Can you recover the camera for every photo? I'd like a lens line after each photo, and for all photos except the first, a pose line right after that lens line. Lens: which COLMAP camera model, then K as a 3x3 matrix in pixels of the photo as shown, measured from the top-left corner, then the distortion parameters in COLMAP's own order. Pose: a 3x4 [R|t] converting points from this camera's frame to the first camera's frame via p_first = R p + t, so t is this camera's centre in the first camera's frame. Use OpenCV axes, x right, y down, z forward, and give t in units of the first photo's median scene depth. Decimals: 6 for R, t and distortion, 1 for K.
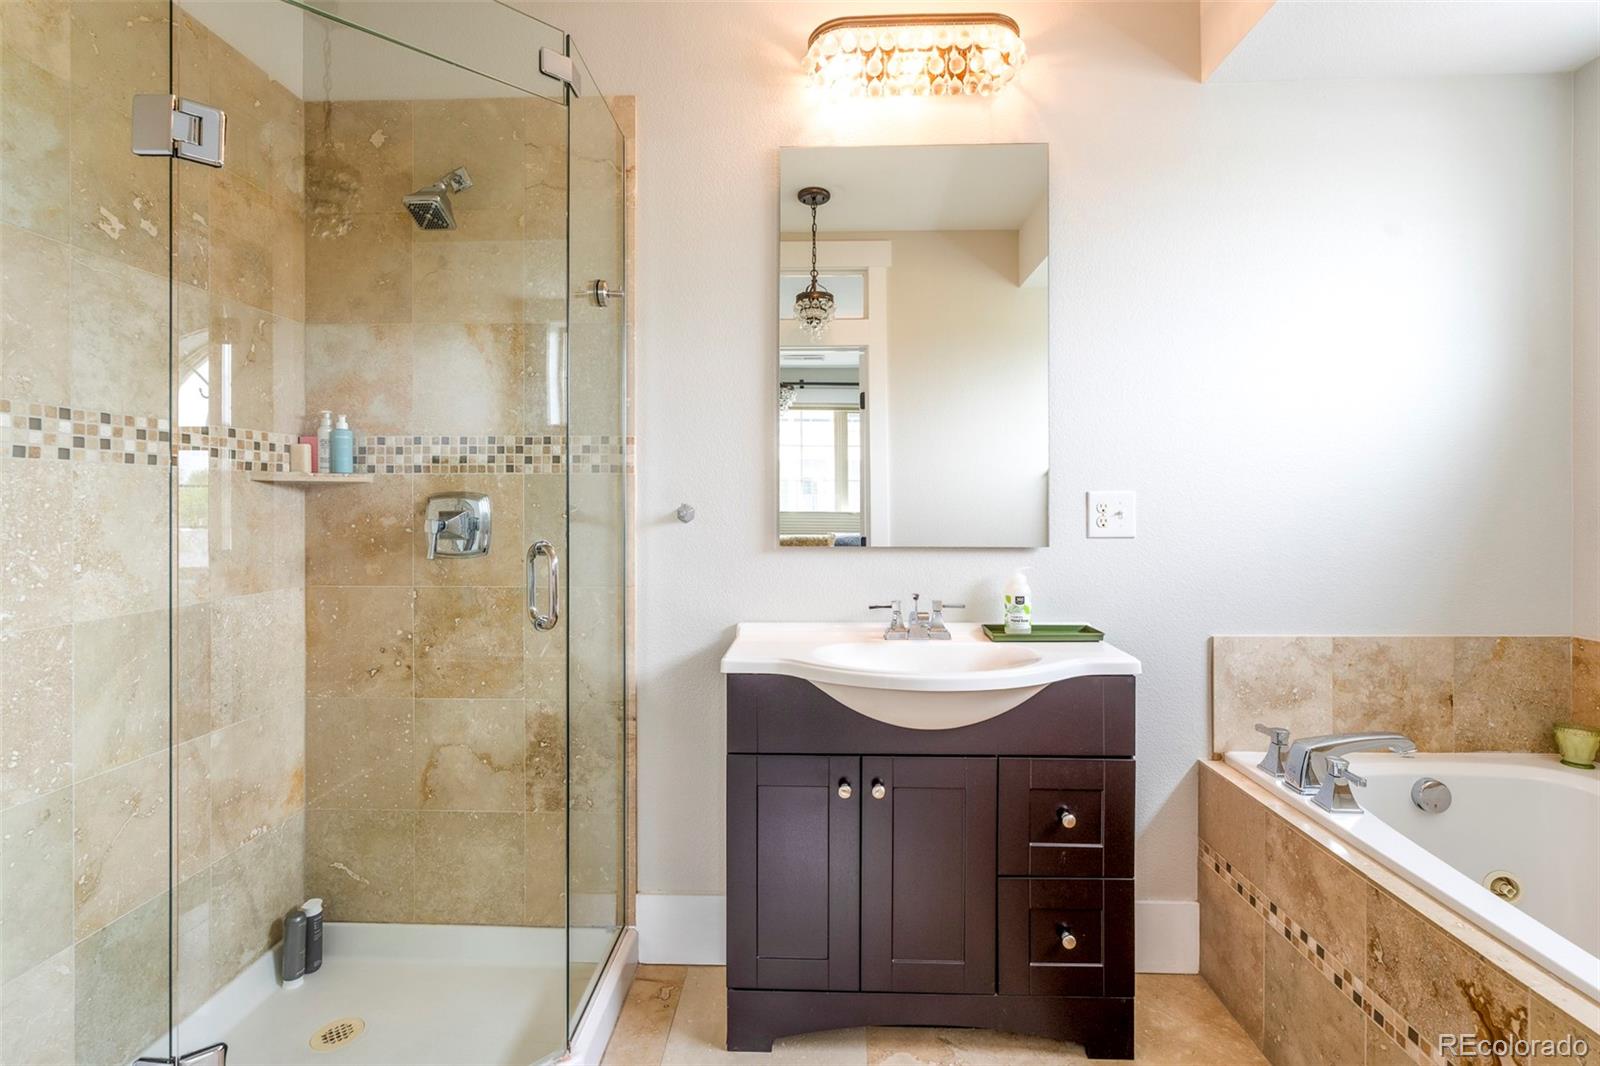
lens RADIAL K [[738.8, 0, 801.1], [0, 738.8, 499.0], [0, 0, 1]] dist [-0.000482, 0.001334]
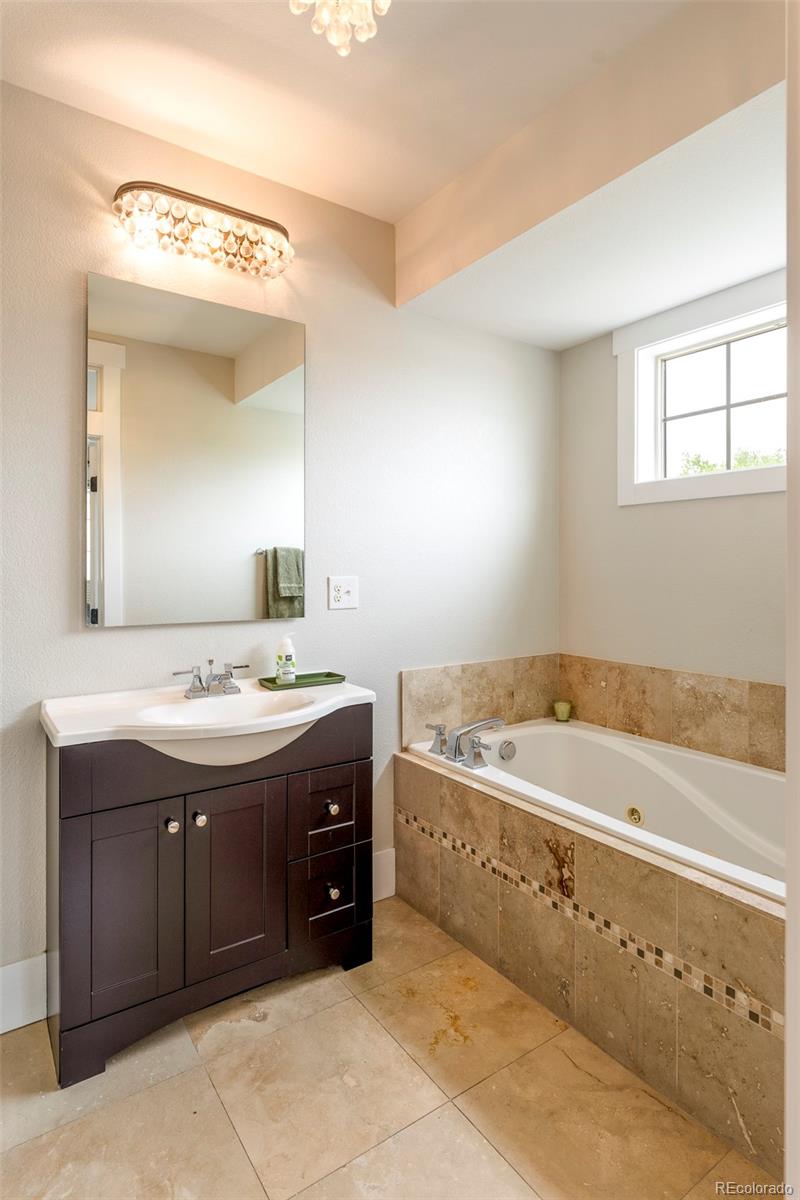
lens RADIAL K [[636.9, 0, 398.5], [0, 636.9, 562.5], [0, 0, 1]] dist [0.000386, 0.001020]
pose [[0.807479, 0.005152, 0.589874, -0.278154], [-0.001954, 0.999980, -0.006059, -0.037895], [-0.589893, 0.003740, 0.807473, -0.074878]]
